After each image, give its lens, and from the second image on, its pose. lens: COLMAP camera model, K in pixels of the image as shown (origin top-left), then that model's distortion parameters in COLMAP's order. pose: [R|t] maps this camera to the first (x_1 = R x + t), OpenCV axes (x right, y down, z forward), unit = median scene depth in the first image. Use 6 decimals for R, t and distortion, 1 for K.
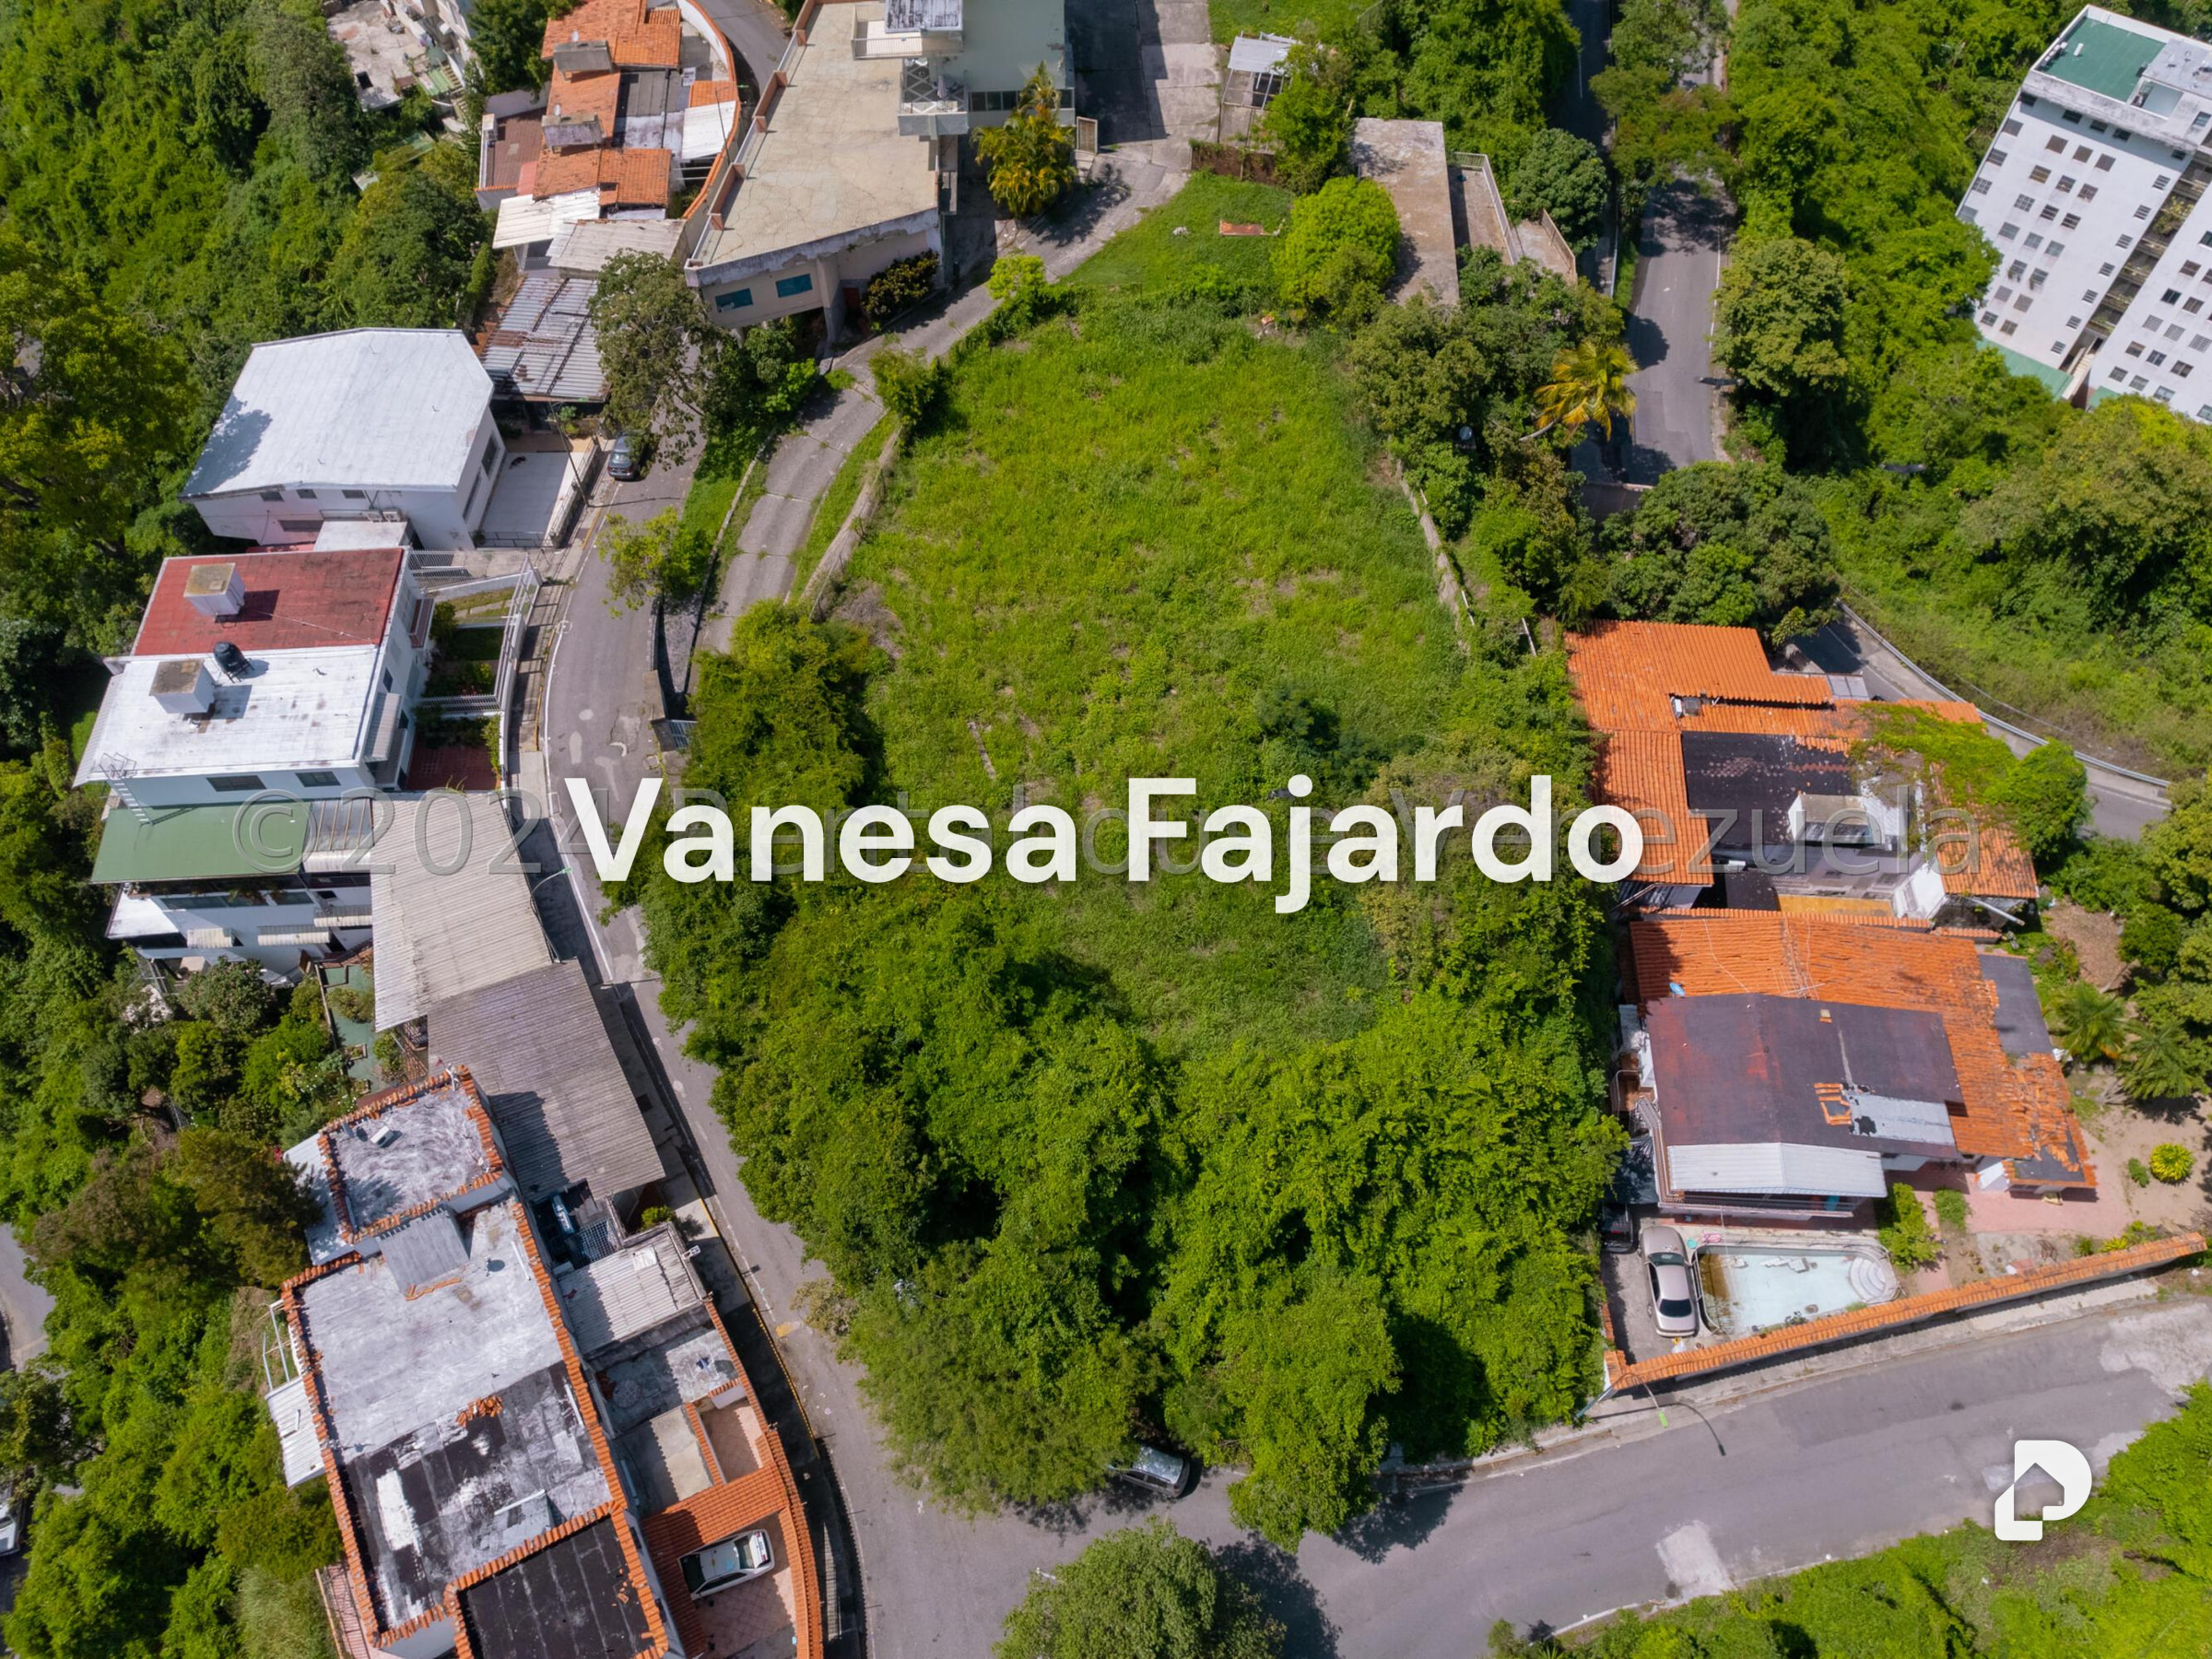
lens RADIAL K [[1594.8, 0, 1113.5], [0, 1594.8, 822.1], [0, 0, 1]] dist [-0.086577, 0.079139]
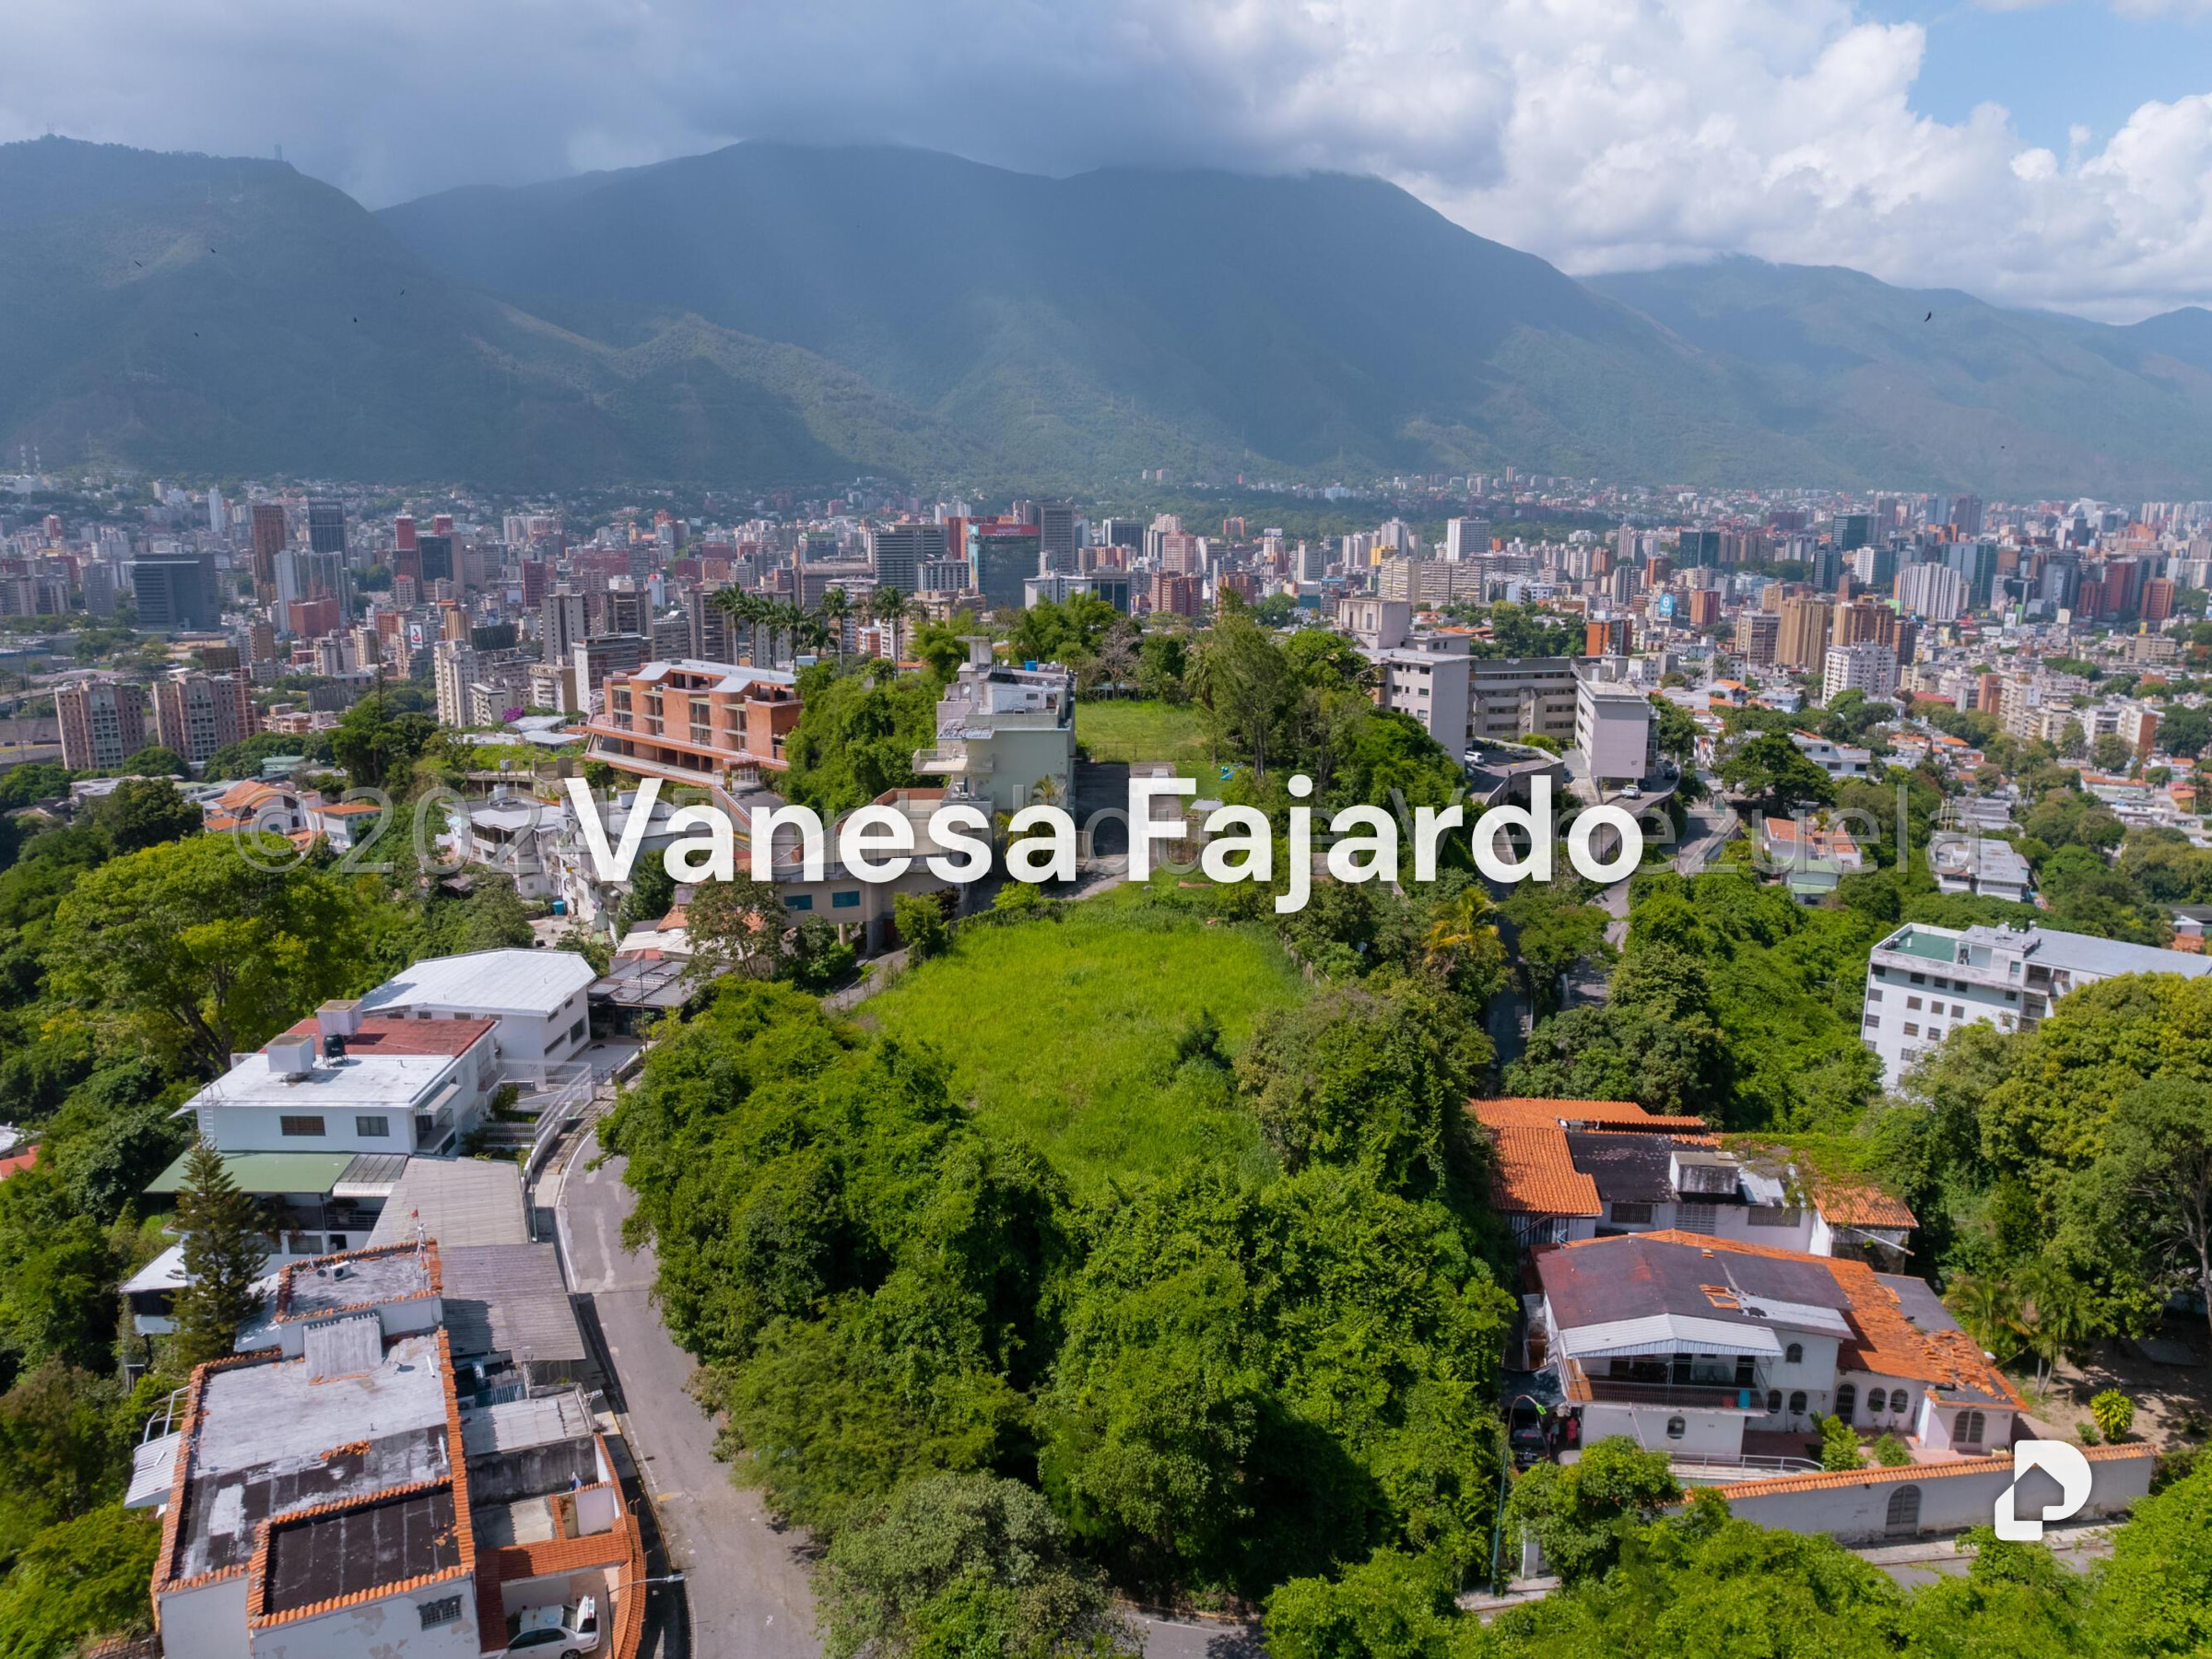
lens RADIAL K [[1587.9, 0, 1110.9], [0, 1587.9, 817.3], [0, 0, 1]] dist [-0.051147, 0.004453]
pose [[0.998502, 0.005906, -0.054392, 0.085258], [-0.041915, 0.721540, -0.691103, 0.503763], [0.035164, 0.692347, 0.720707, 0.021707]]
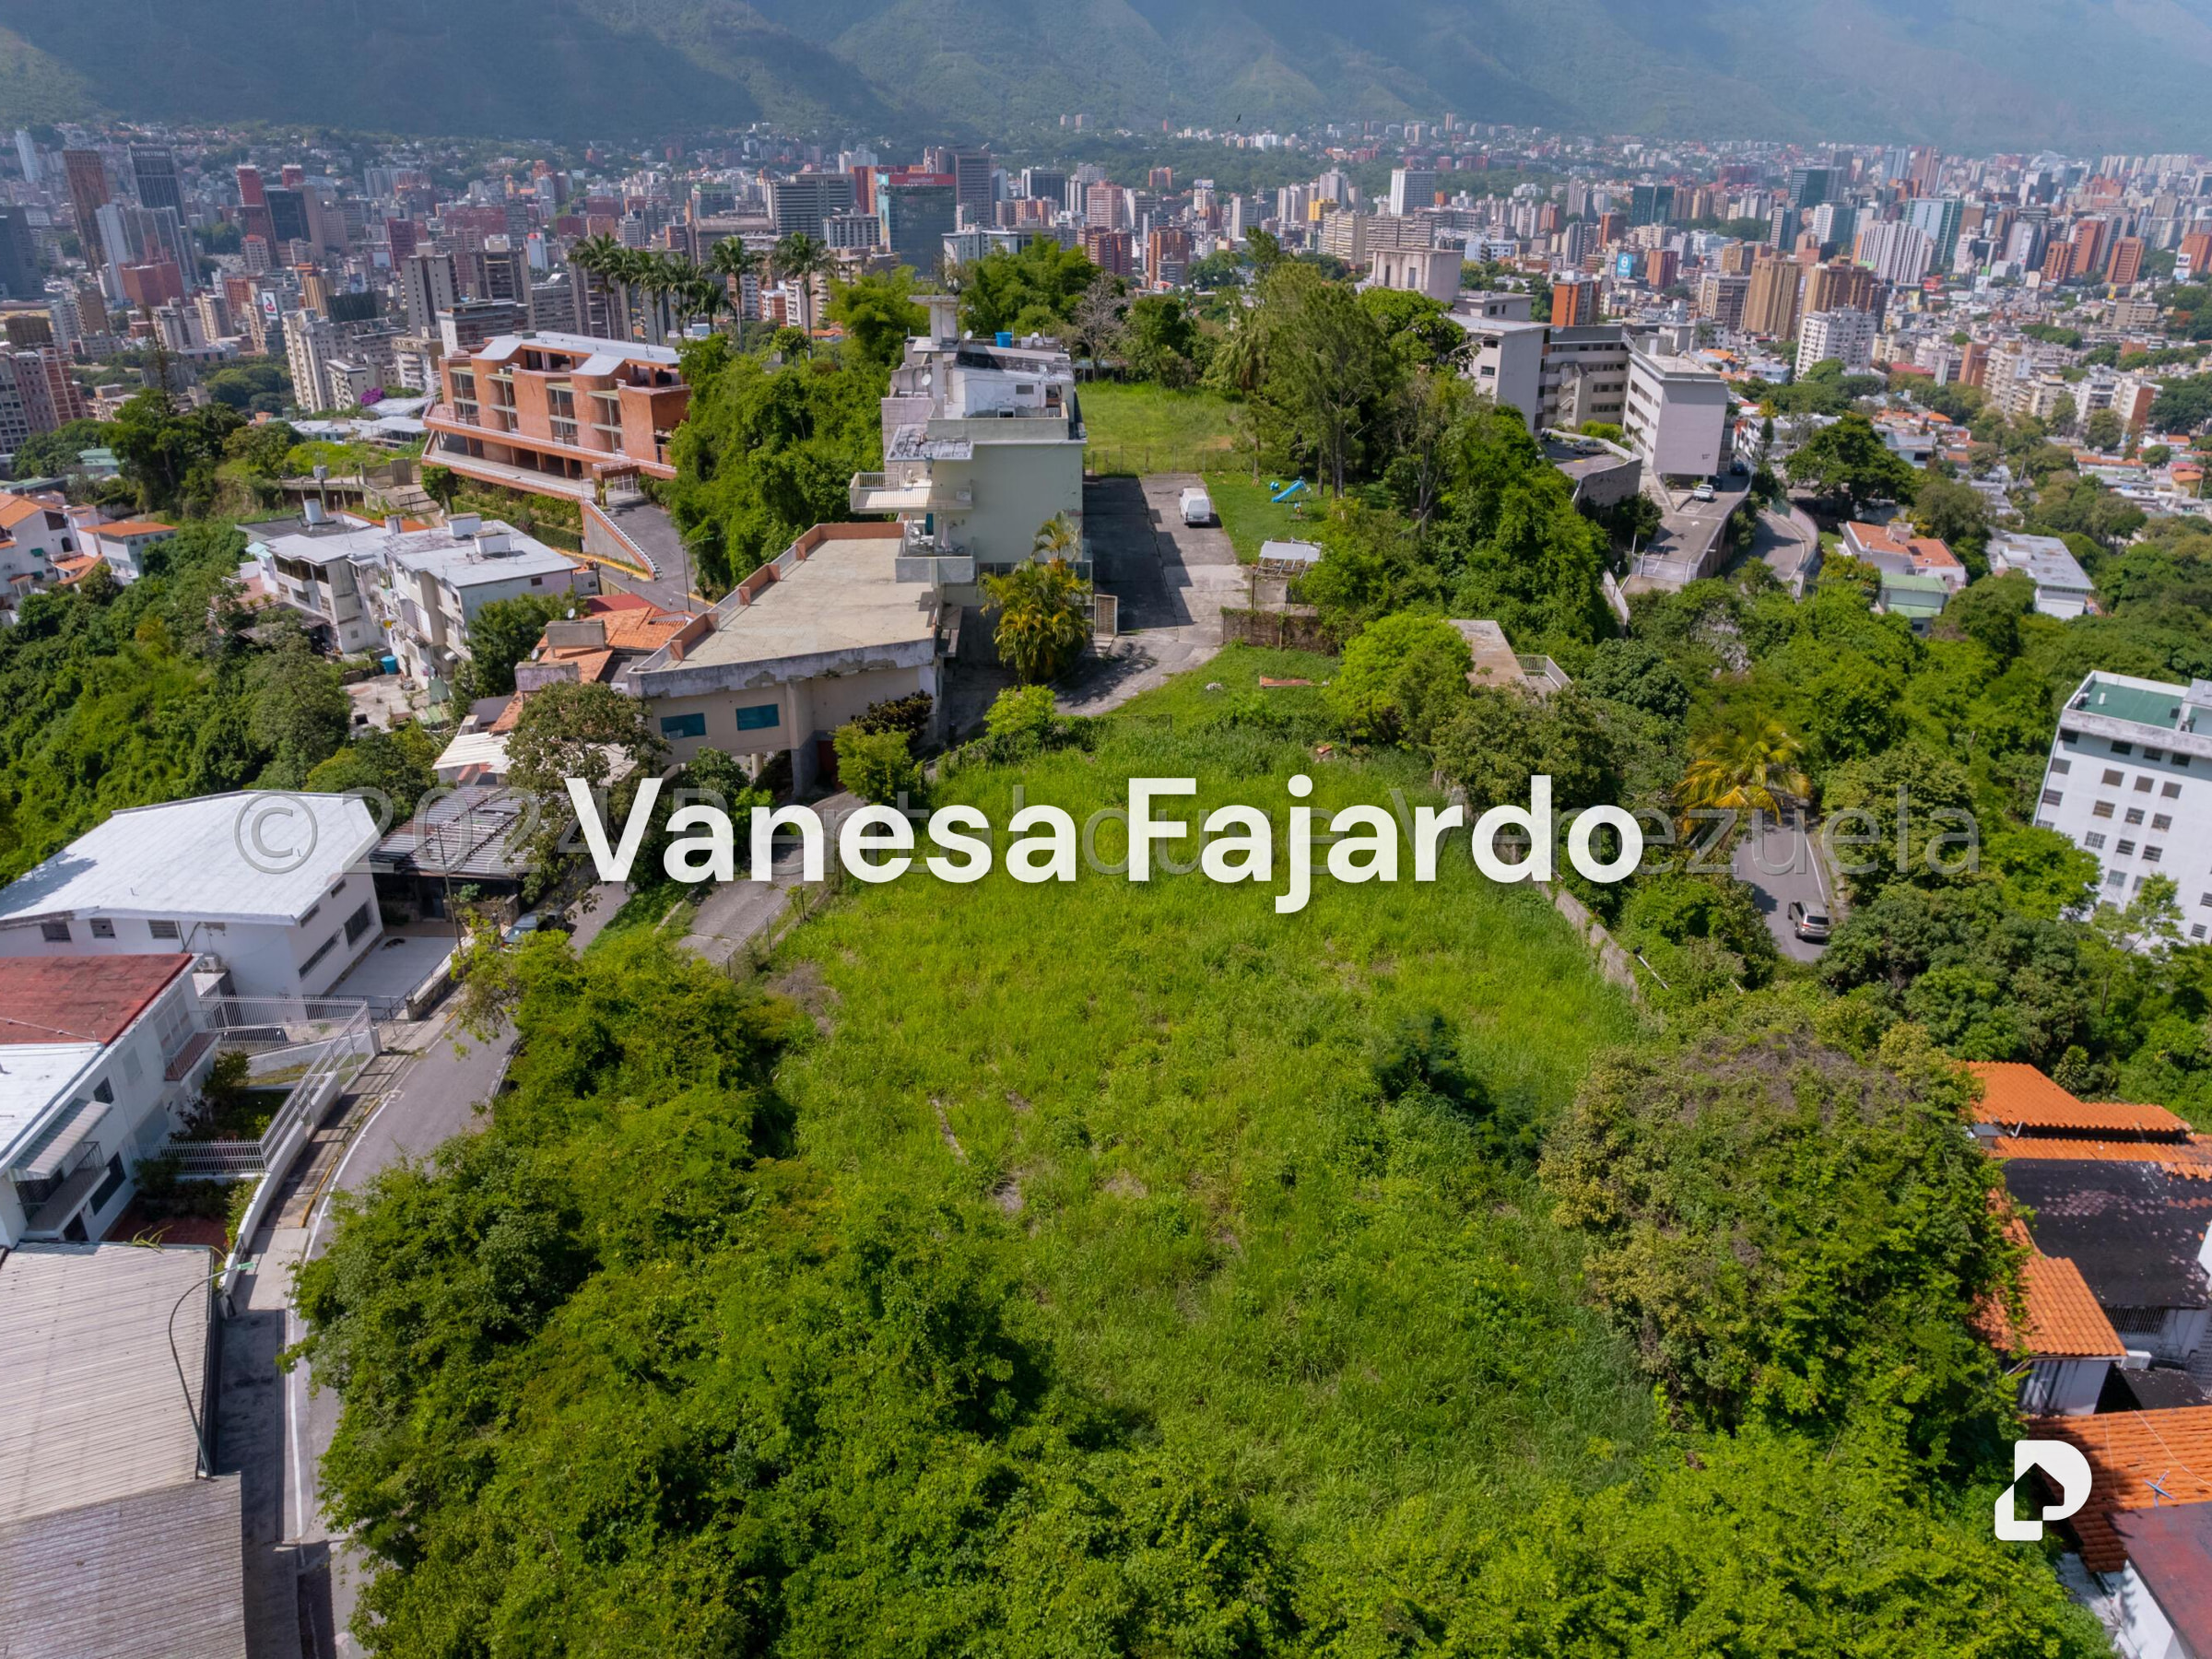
lens RADIAL K [[1594.8, 0, 1113.5], [0, 1594.8, 822.1], [0, 0, 1]] dist [-0.086577, 0.079139]
pose [[0.999994, -0.000913, -0.003325, -0.010355], [-0.000988, 0.847942, -0.530089, 0.154767], [0.003304, 0.530089, 0.847936, 0.314323]]
